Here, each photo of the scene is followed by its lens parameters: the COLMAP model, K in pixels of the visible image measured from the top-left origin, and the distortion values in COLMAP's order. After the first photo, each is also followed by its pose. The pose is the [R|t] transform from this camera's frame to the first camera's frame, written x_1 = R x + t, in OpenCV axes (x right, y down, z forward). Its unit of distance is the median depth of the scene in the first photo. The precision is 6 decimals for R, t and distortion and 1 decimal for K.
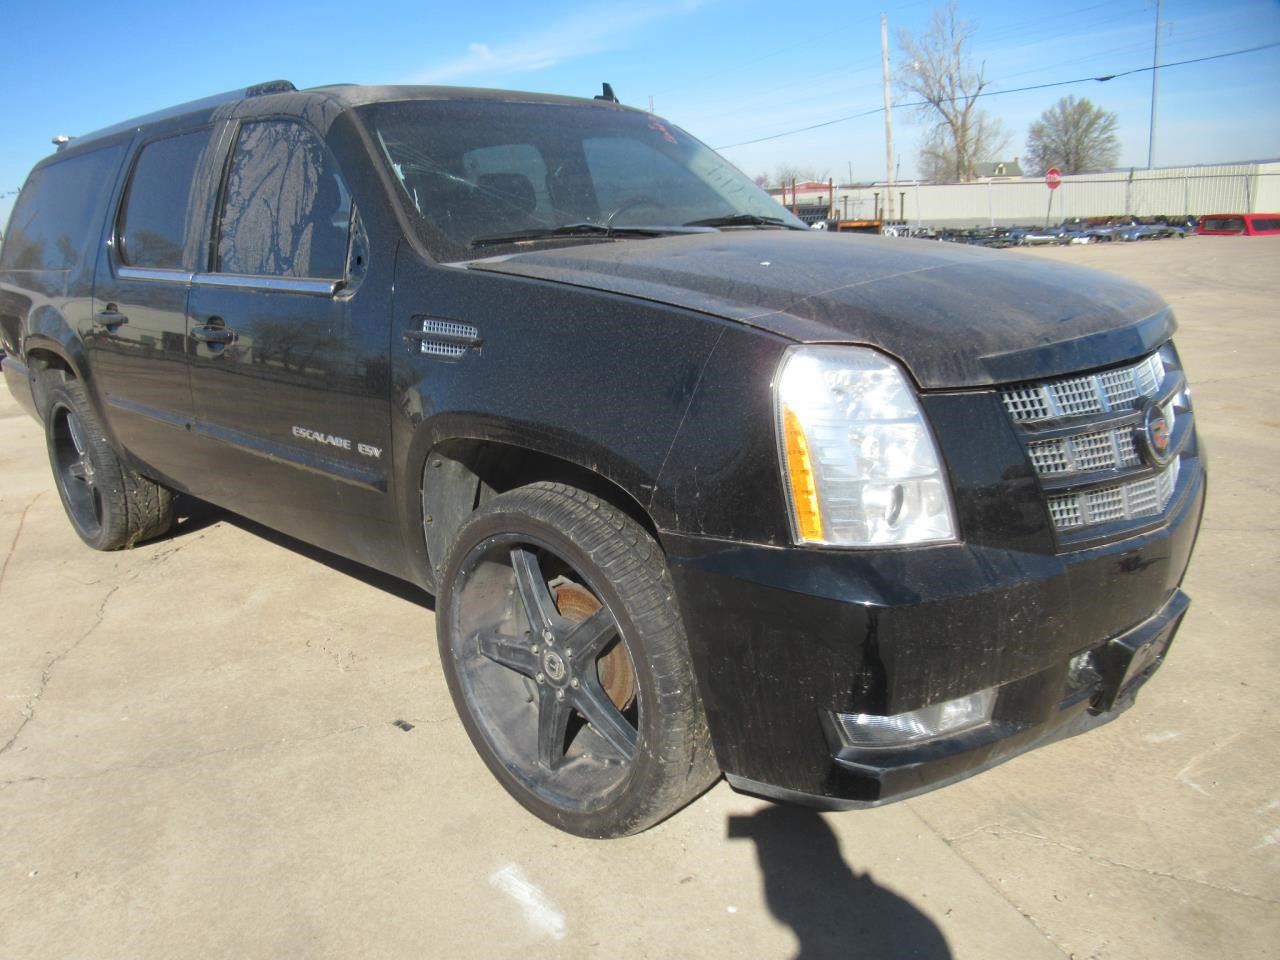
lens RADIAL K [[1000.5, 0, 646.3], [0, 1000.5, 474.0], [0, 0, 1]] dist [0.030143, 0.007763]
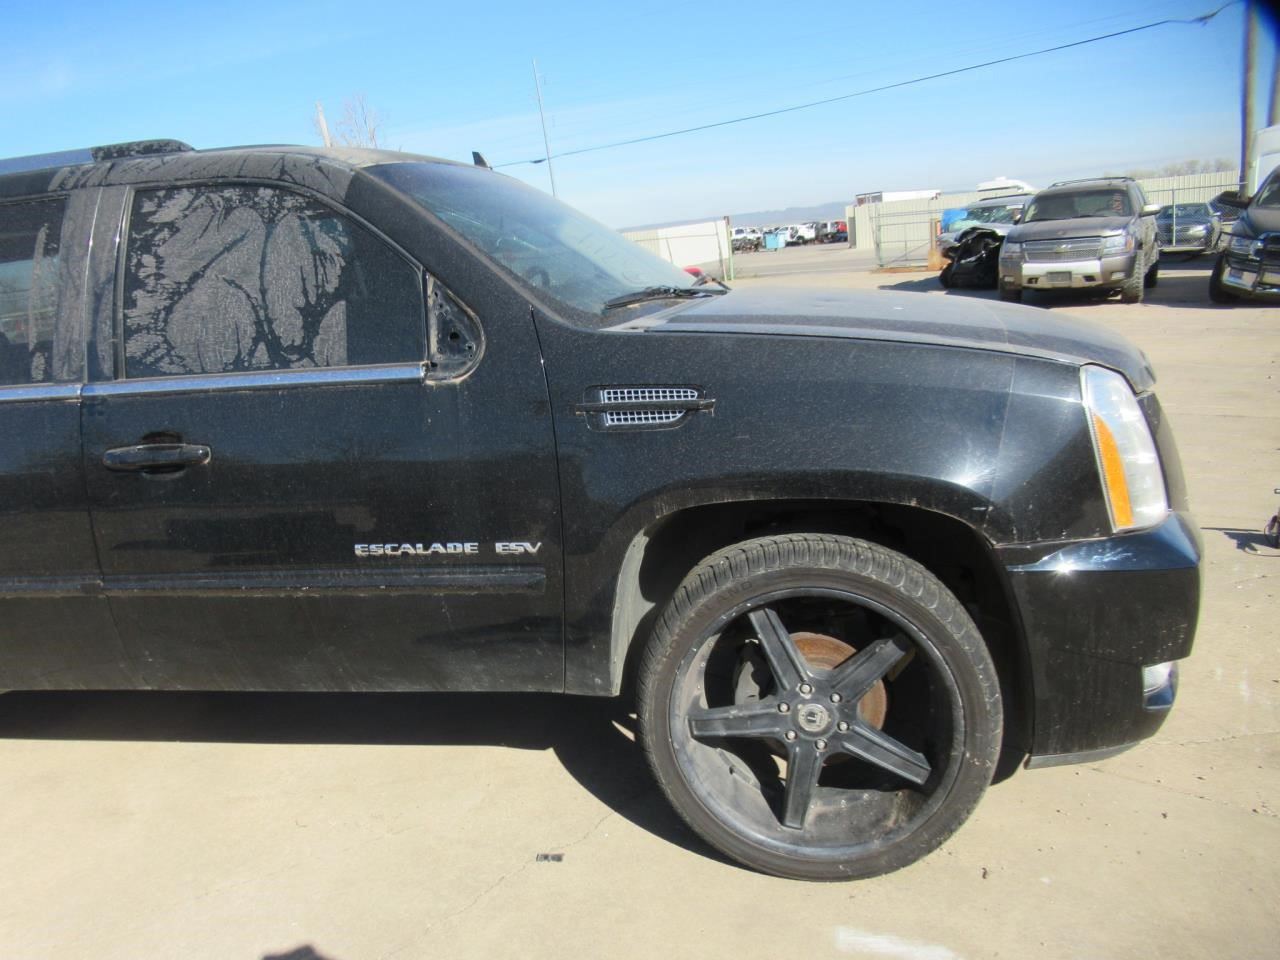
lens RADIAL K [[979.9, 0, 631.9], [0, 979.9, 473.6], [0, 0, 1]] dist [-0.008048, 0.011082]
pose [[0.845398, -0.148487, 0.513083, -0.578051], [0.183158, 0.982931, -0.017324, -0.050297], [-0.501753, 0.108621, 0.858164, 0.193833]]
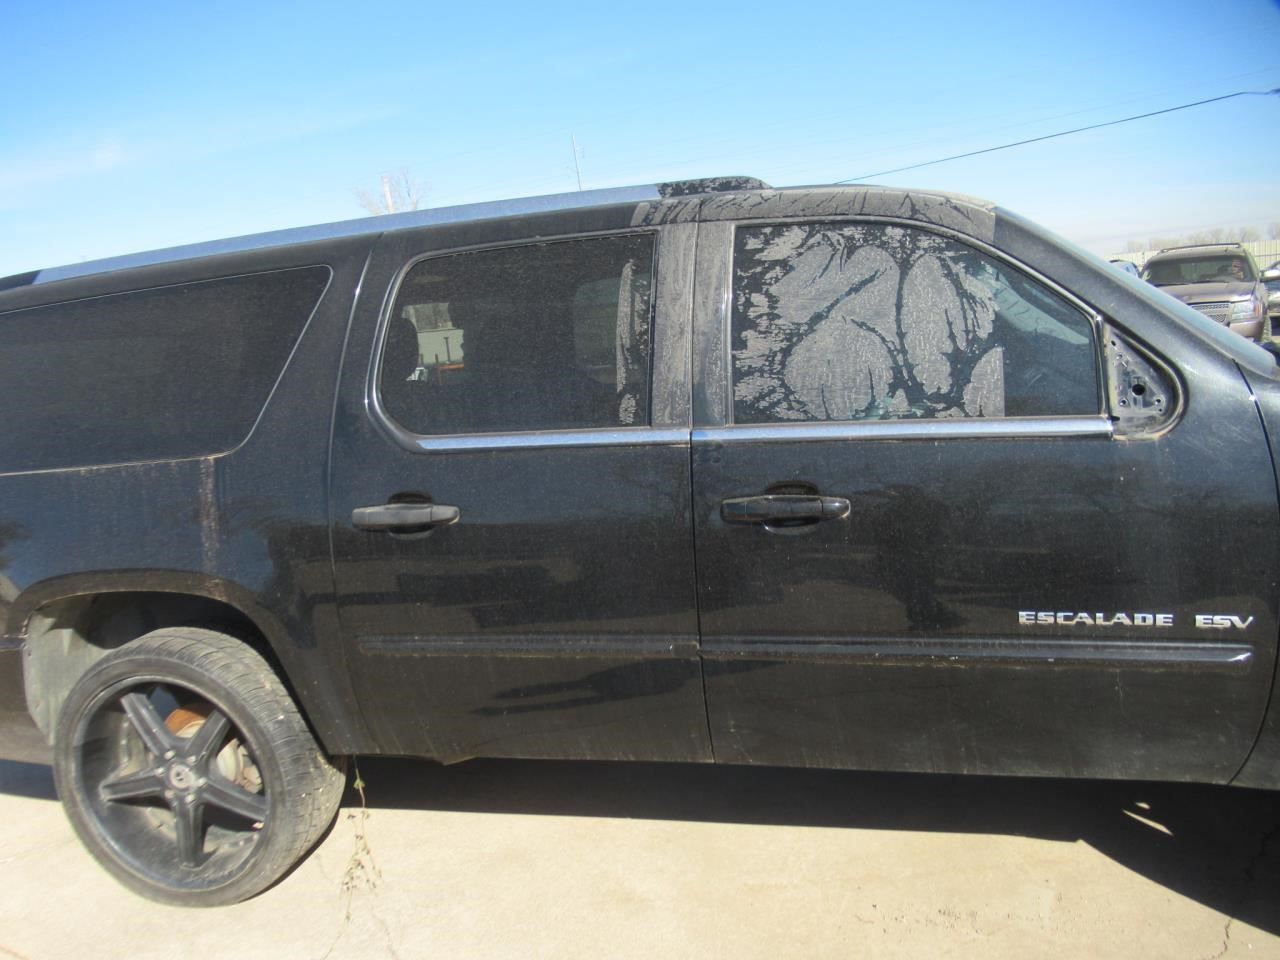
lens RADIAL K [[979.9, 0, 651.3], [0, 979.9, 487.9], [0, 0, 1]] dist [-0.008048, 0.011082]
pose [[0.858316, -0.089620, 0.505235, -0.973367], [0.151074, 0.985123, -0.081908, -0.123001], [-0.490378, 0.146631, 0.859086, 0.503447]]
